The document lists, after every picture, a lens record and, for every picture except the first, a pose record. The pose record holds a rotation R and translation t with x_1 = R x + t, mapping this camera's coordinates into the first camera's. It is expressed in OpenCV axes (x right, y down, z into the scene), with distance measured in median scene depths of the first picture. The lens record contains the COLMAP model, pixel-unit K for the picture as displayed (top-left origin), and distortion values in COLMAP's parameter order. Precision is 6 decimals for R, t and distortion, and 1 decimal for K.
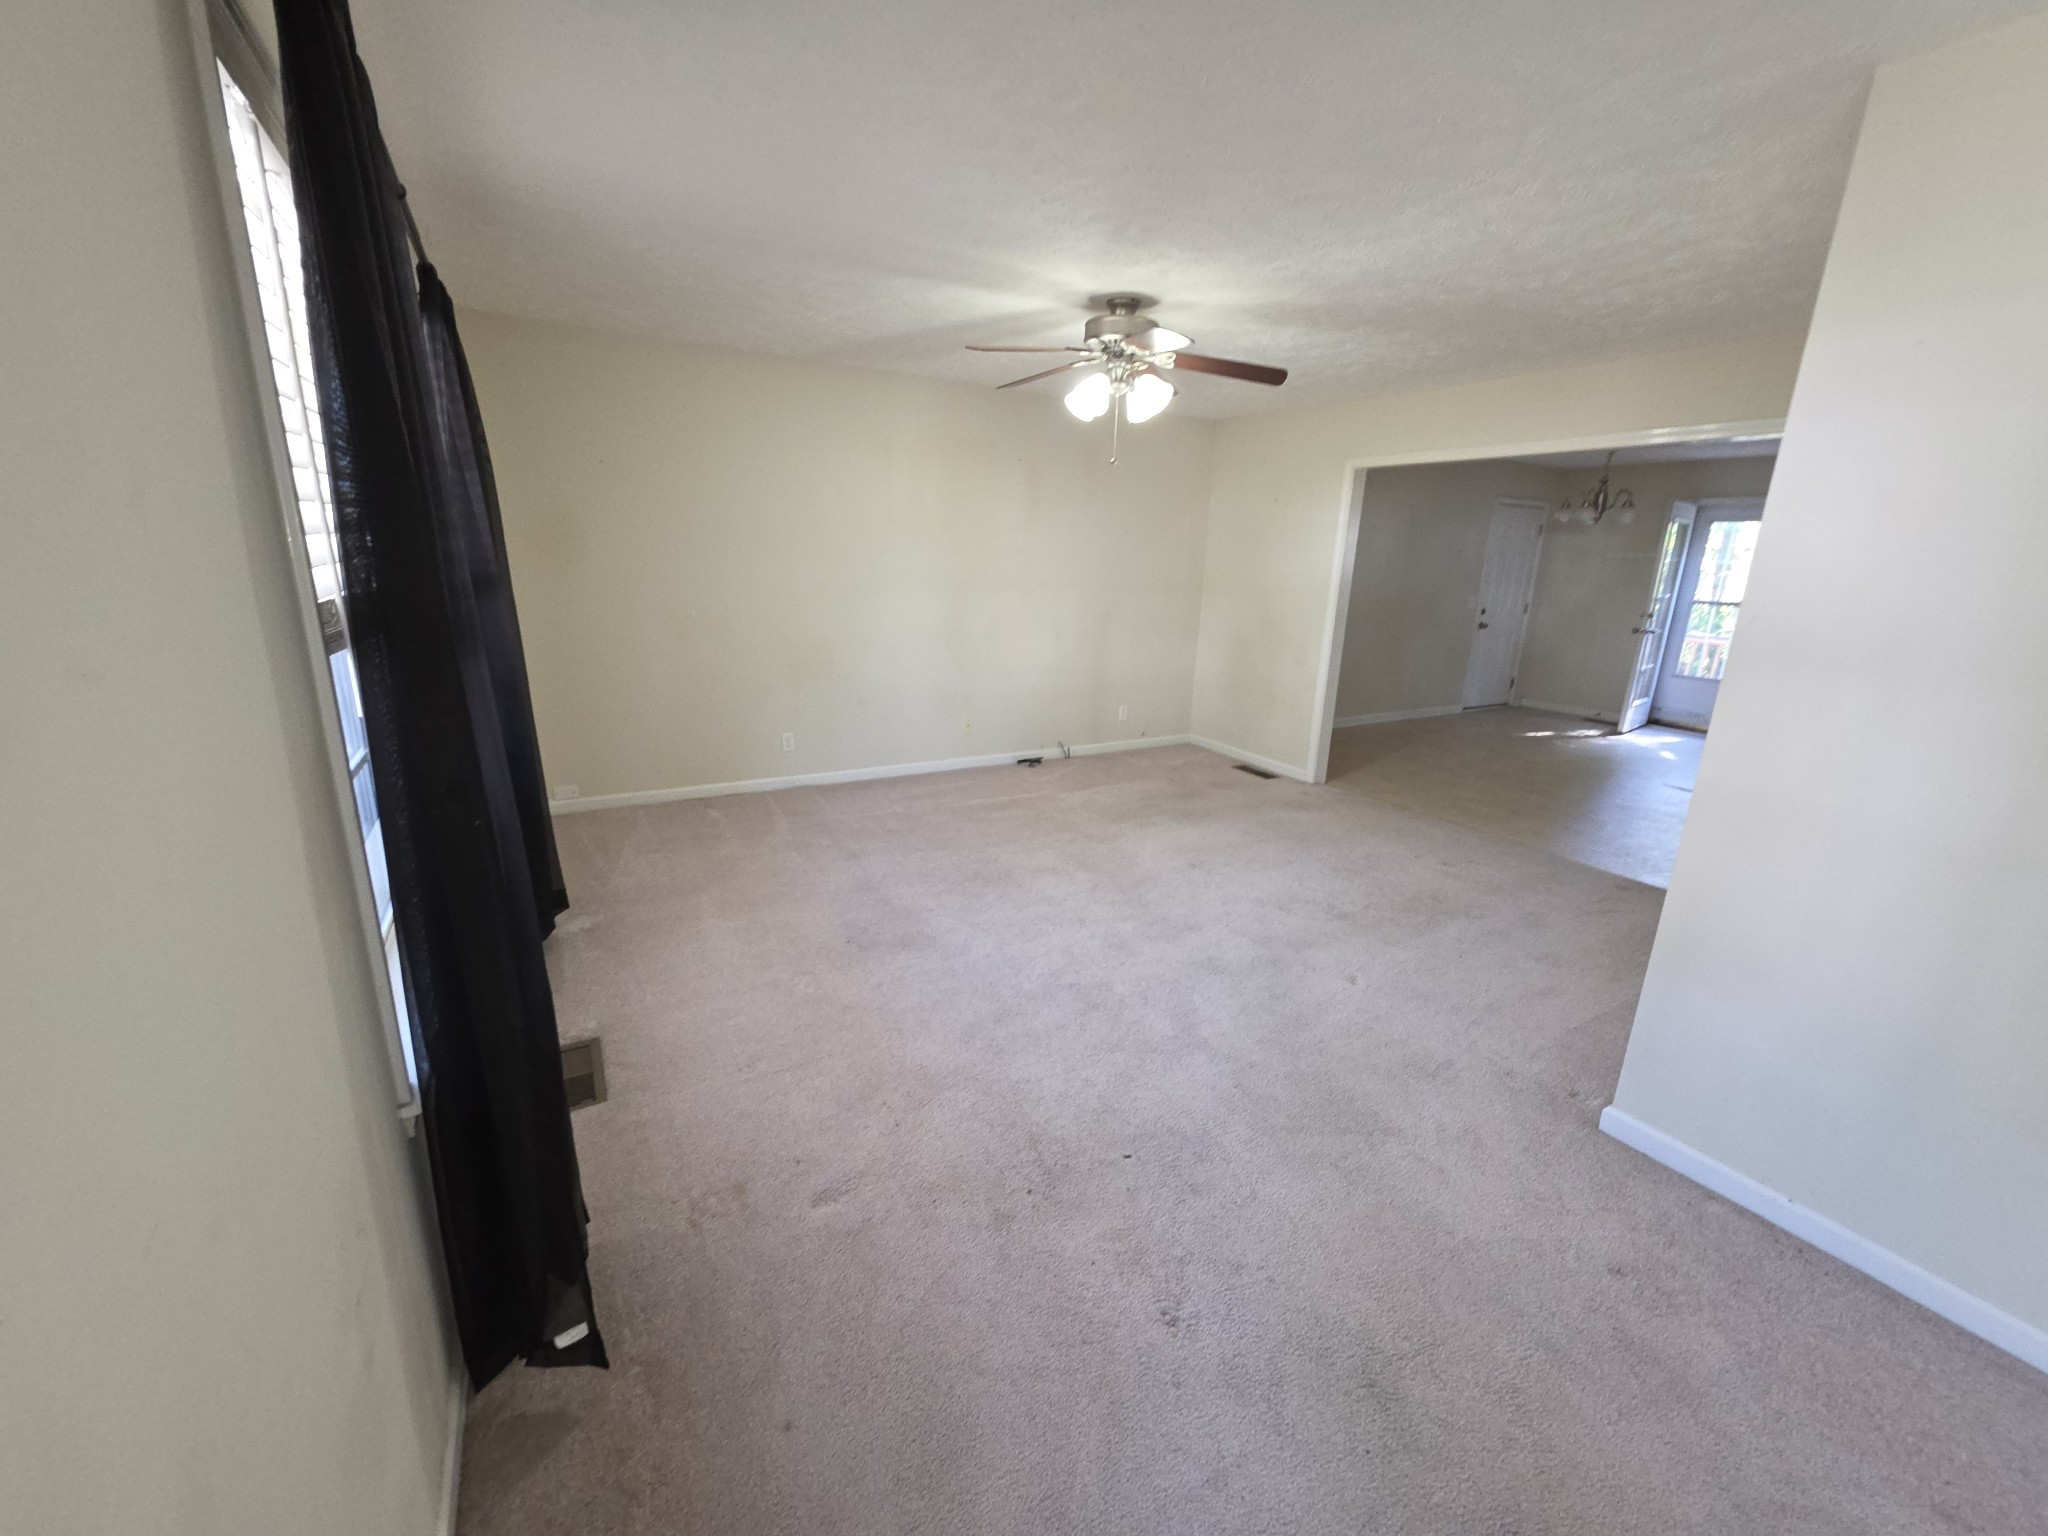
lens RADIAL K [[819.5, 0, 1030.5], [0, 819.5, 772.1], [0, 0, 1]] dist [0.000790, -0.000868]
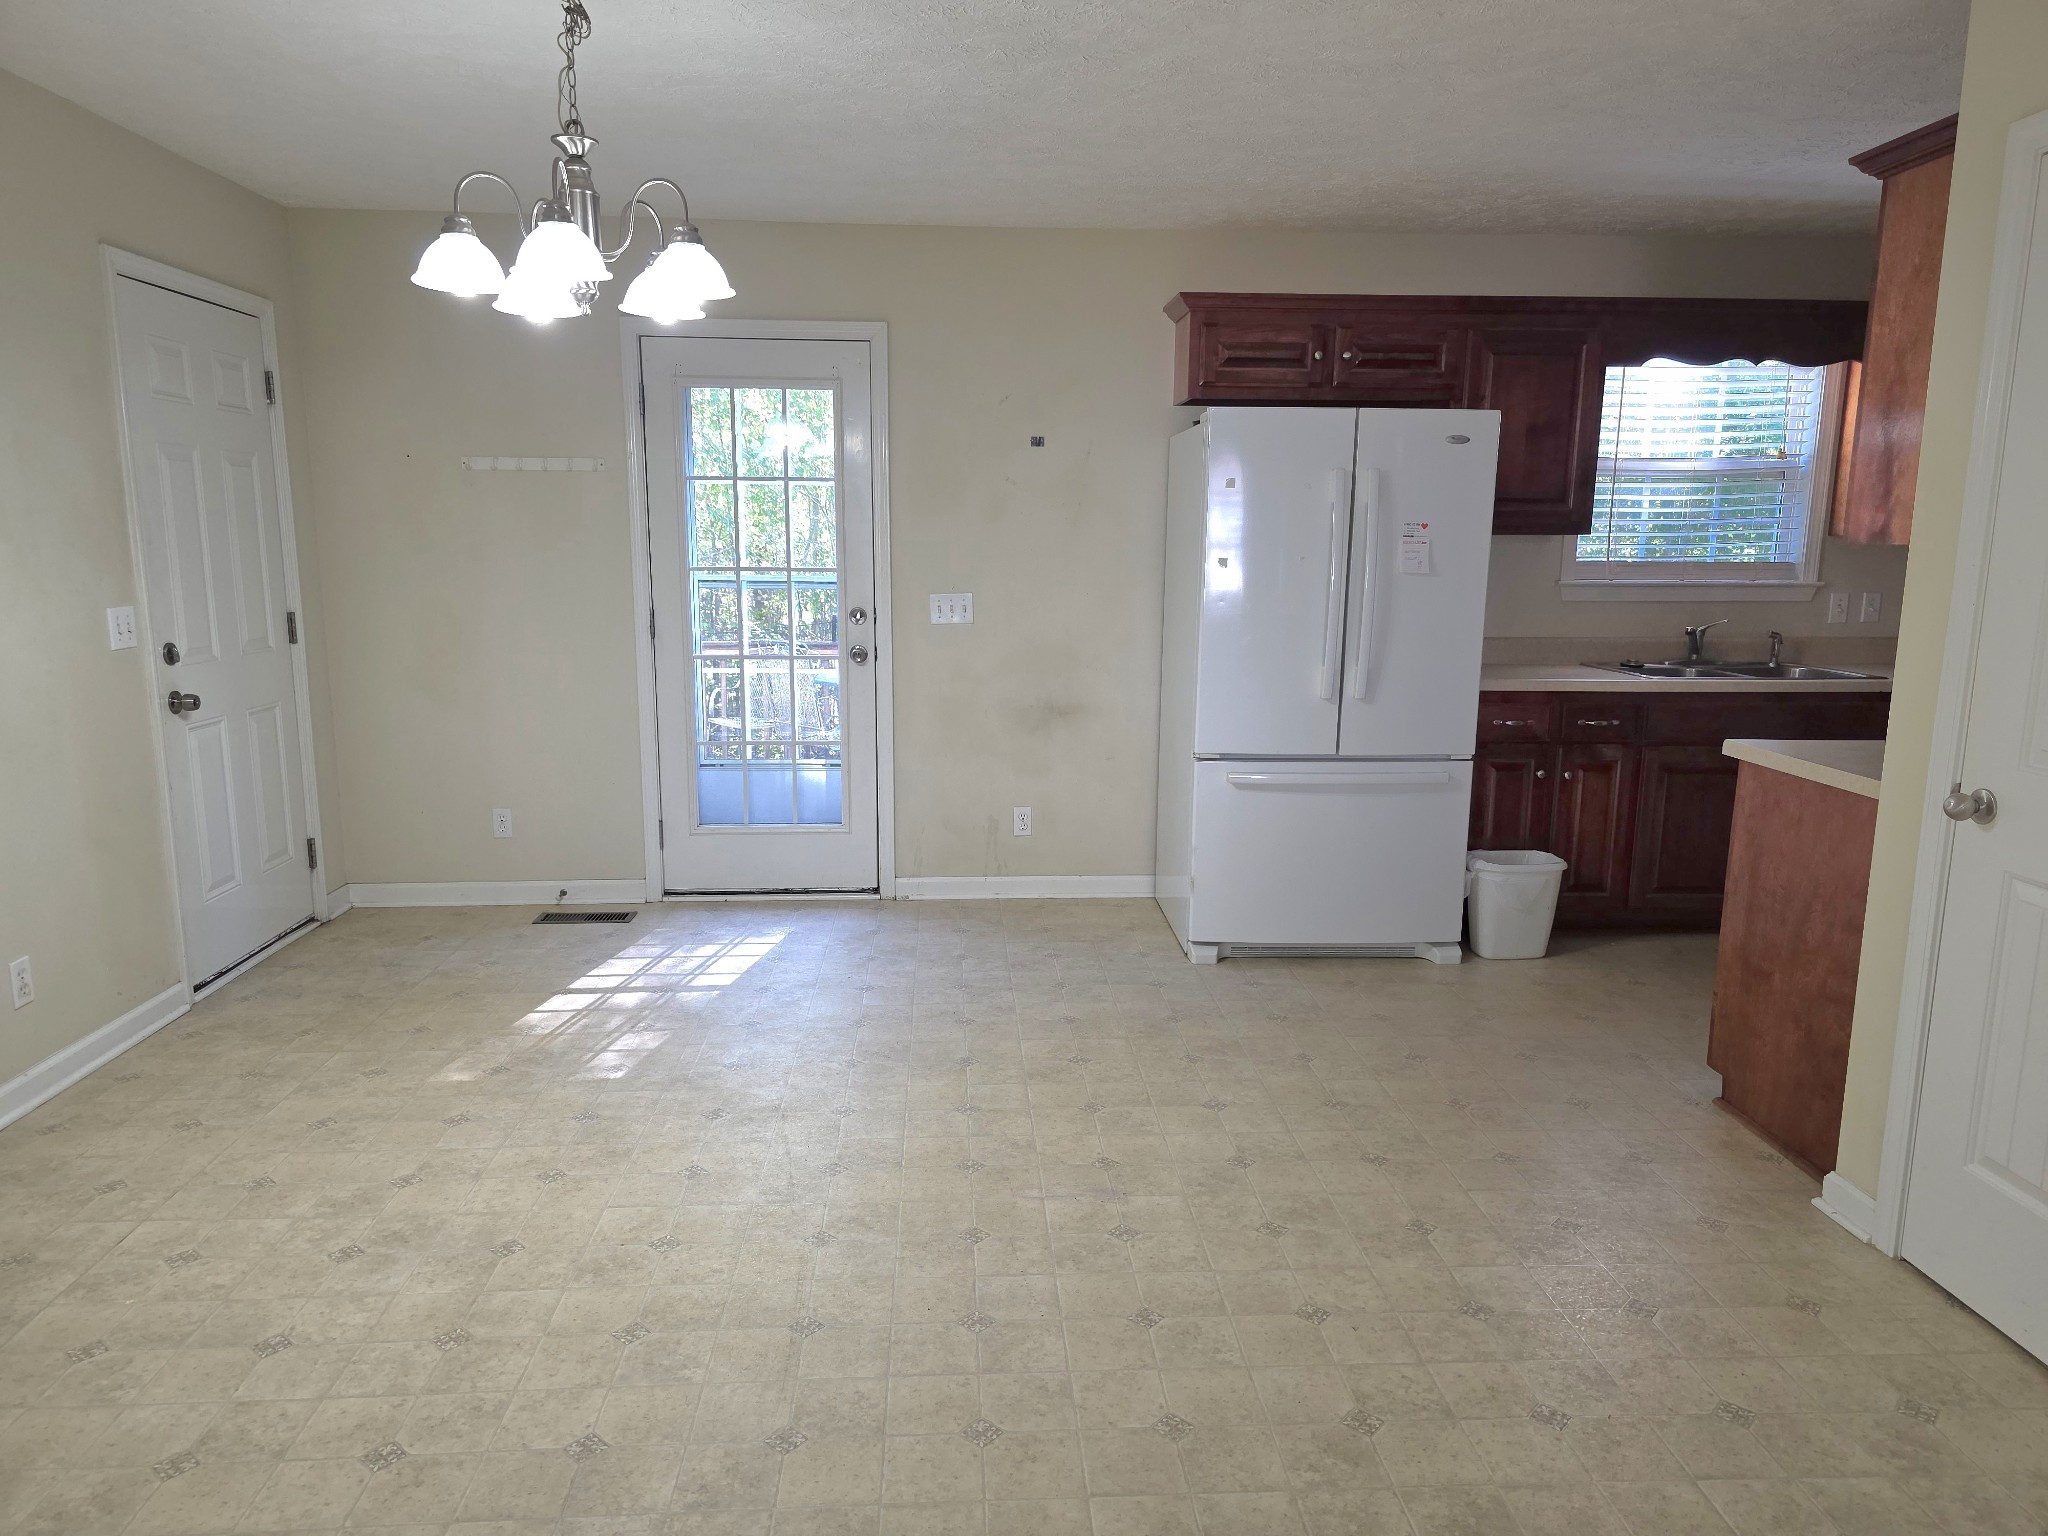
lens RADIAL K [[1379.9, 0, 1030.0], [0, 1379.9, 786.4], [0, 0, 1]] dist [0.055650, -0.049356]
pose [[0.456321, -0.187421, 0.869854, 0.602408], [0.237173, 0.967819, 0.084109, -0.285431], [-0.857625, 0.167926, 0.486087, 1.207385]]
